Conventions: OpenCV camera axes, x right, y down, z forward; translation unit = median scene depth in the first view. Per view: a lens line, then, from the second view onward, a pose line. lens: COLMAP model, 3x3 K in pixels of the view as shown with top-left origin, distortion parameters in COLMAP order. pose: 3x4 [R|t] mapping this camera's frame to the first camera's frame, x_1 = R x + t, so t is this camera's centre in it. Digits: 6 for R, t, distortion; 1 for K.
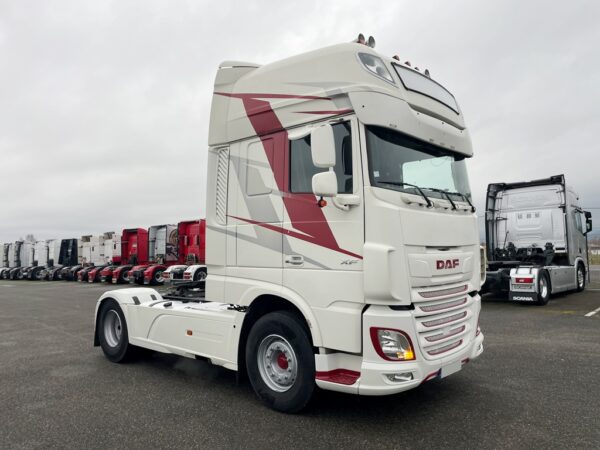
lens RADIAL K [[455.2, 0, 304.2], [0, 455.2, 226.0], [0, 0, 1]] dist [0.065321, -0.006895]
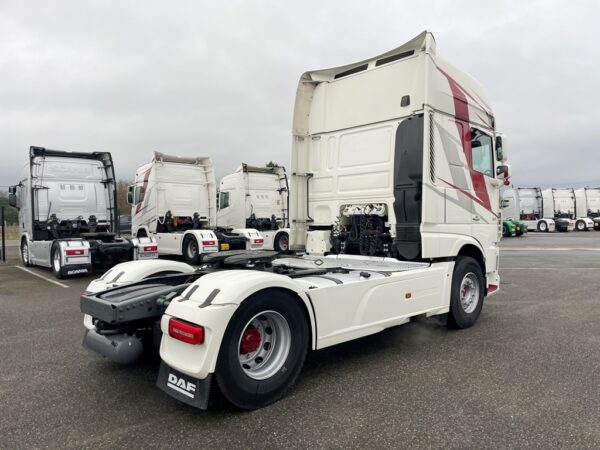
lens RADIAL K [[455.2, 0, 304.2], [0, 455.2, 226.0], [0, 0, 1]] dist [0.065321, -0.006895]
pose [[0.054689, 0.004692, 0.998492, -1.339139], [-0.044824, 0.998992, -0.002239, 0.114459], [-0.997497, -0.044634, 0.054844, 1.307532]]
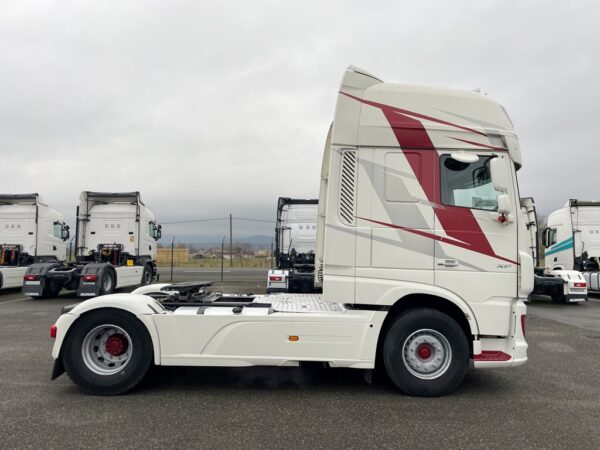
lens RADIAL K [[455.2, 0, 304.2], [0, 455.2, 226.0], [0, 0, 1]] dist [0.065321, -0.006895]
pose [[0.730895, 0.072337, 0.678646, -0.982469], [-0.069300, 0.997094, -0.031645, 0.038156], [-0.678963, -0.023901, 0.733784, 0.348507]]
